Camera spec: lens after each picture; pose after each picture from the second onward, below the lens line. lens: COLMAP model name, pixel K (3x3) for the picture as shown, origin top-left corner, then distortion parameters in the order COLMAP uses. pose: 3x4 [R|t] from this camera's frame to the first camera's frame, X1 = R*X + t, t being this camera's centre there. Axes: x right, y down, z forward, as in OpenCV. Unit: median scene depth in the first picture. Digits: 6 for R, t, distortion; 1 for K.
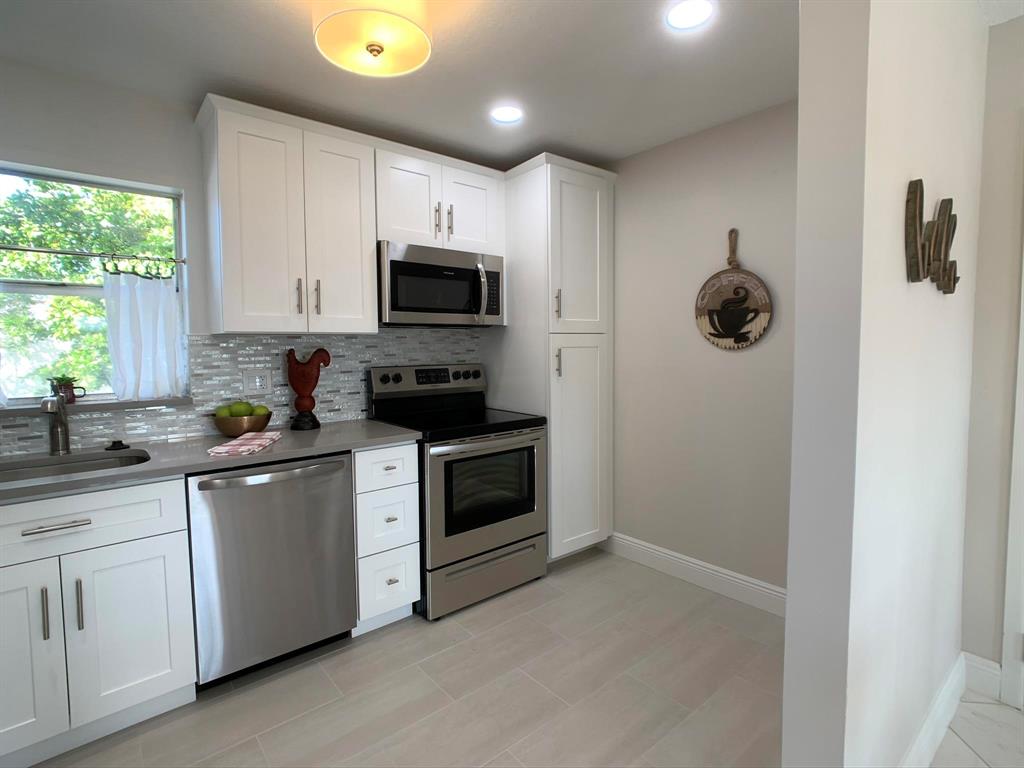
lens RADIAL K [[506.1, 0, 516.5], [0, 506.1, 373.2], [0, 0, 1]] dist [-0.015456, 0.000189]
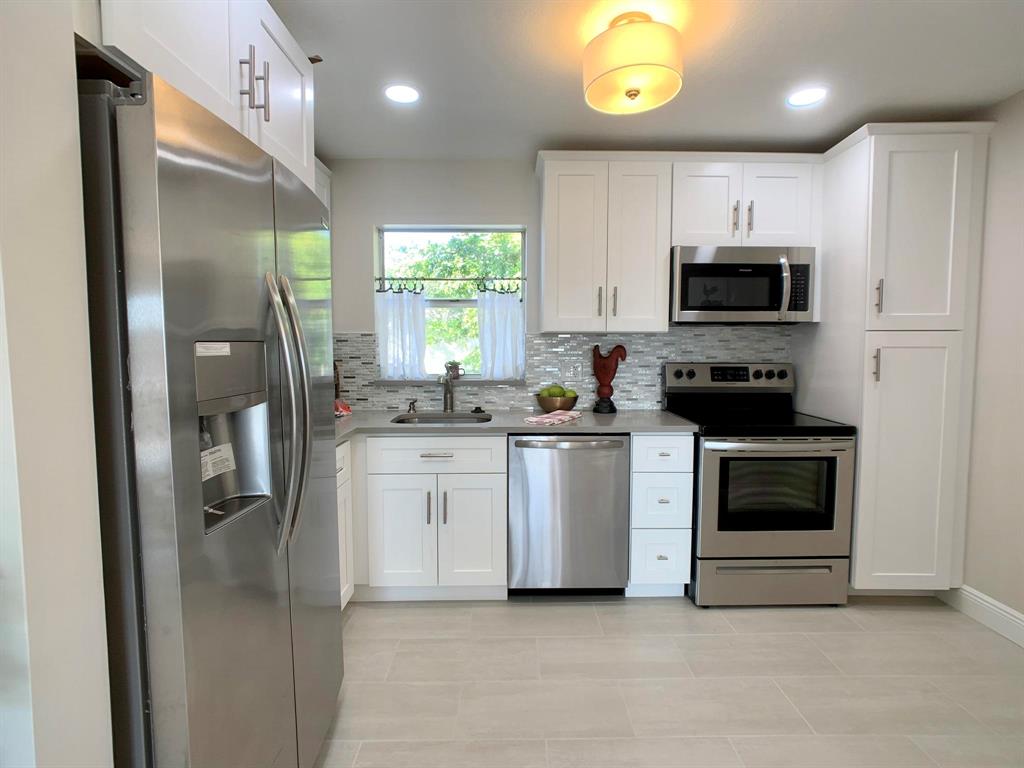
lens RADIAL K [[506.1, 0, 516.5], [0, 506.1, 373.2], [0, 0, 1]] dist [-0.015456, 0.000189]
pose [[0.774158, 0.046810, -0.631260, 0.173364], [-0.043385, 0.998841, 0.020861, 0.002053], [0.631504, 0.011237, 0.775291, -0.054277]]
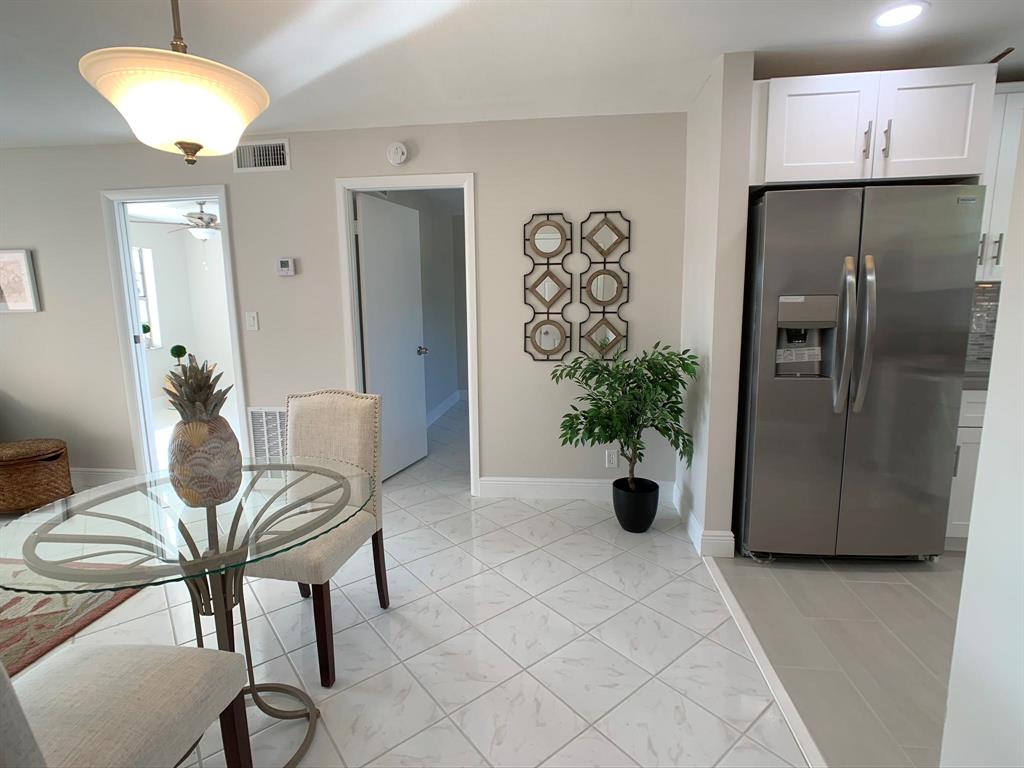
lens RADIAL K [[506.1, 0, 516.5], [0, 506.1, 373.2], [0, 0, 1]] dist [-0.015456, 0.000189]
pose [[-0.722385, 0.116385, -0.681626, 0.734088], [-0.017519, 0.982337, 0.186296, -0.028272], [0.691269, 0.146519, -0.707587, 0.438294]]
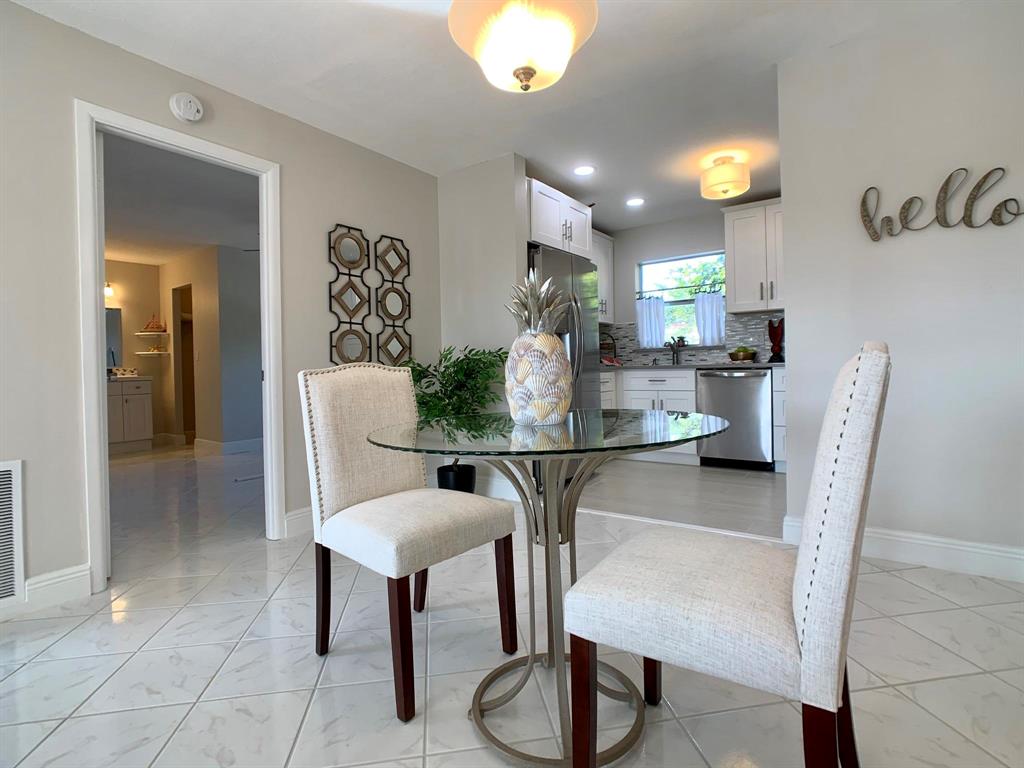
lens RADIAL K [[506.1, 0, 516.5], [0, 506.1, 373.2], [0, 0, 1]] dist [-0.015456, 0.000189]
pose [[0.247490, 0.013845, -0.968792, 1.150558], [-0.032985, 0.999439, 0.005856, 0.172406], [0.968329, 0.030506, 0.247807, -0.366895]]
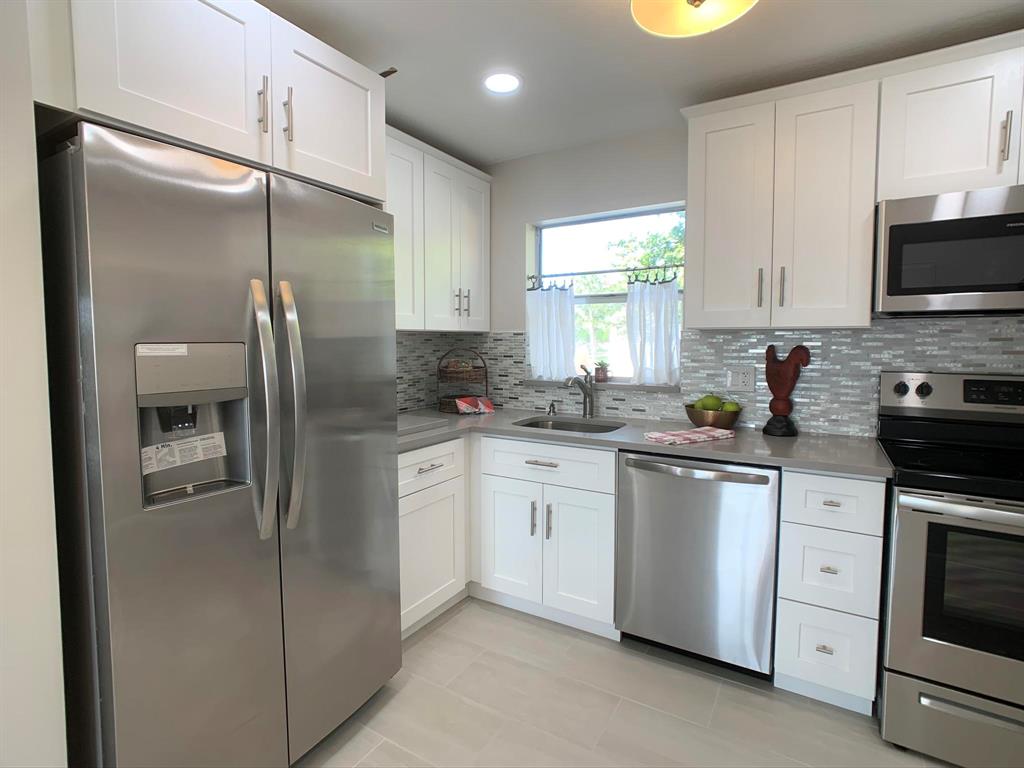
lens RADIAL K [[506.1, 0, 516.5], [0, 506.1, 373.2], [0, 0, 1]] dist [-0.015456, 0.000189]
pose [[0.322148, 0.069518, -0.944134, 0.279371], [-0.056704, 0.996927, 0.054057, -0.021475], [0.944990, 0.036122, 0.325100, 0.275705]]
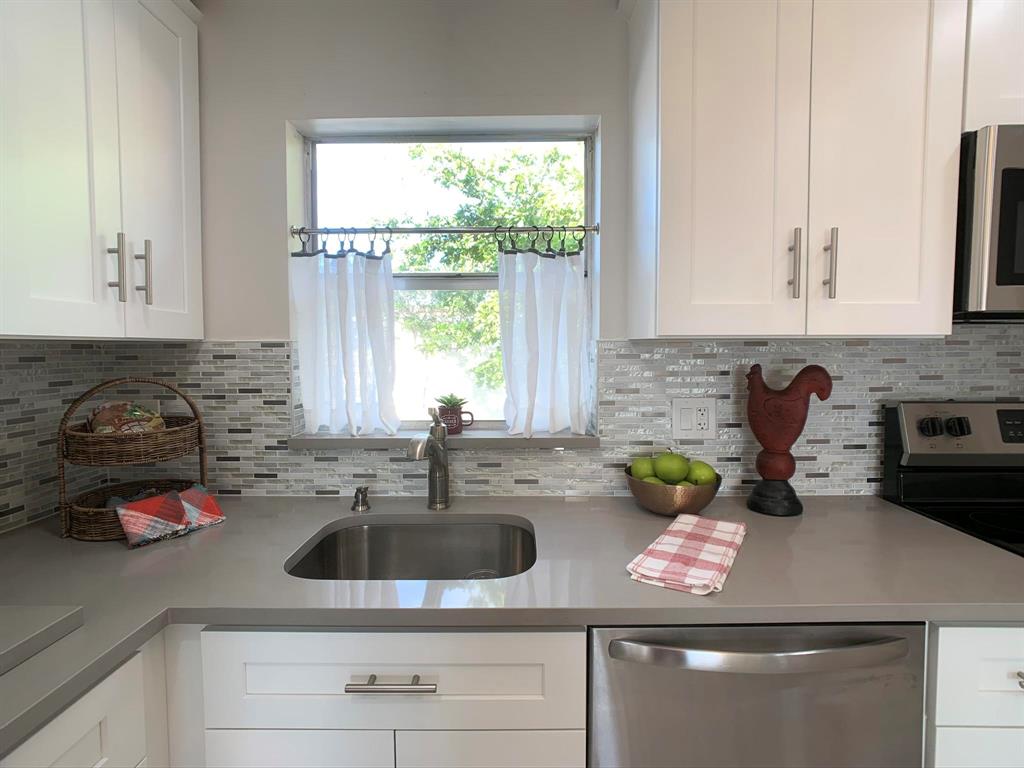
lens RADIAL K [[506.1, 0, 516.5], [0, 506.1, 373.2], [0, 0, 1]] dist [-0.015456, 0.000189]
pose [[0.756914, 0.040153, -0.652280, -0.288716], [-0.040391, 0.999077, 0.014630, -0.037213], [0.652266, 0.015273, 0.757837, 0.414168]]
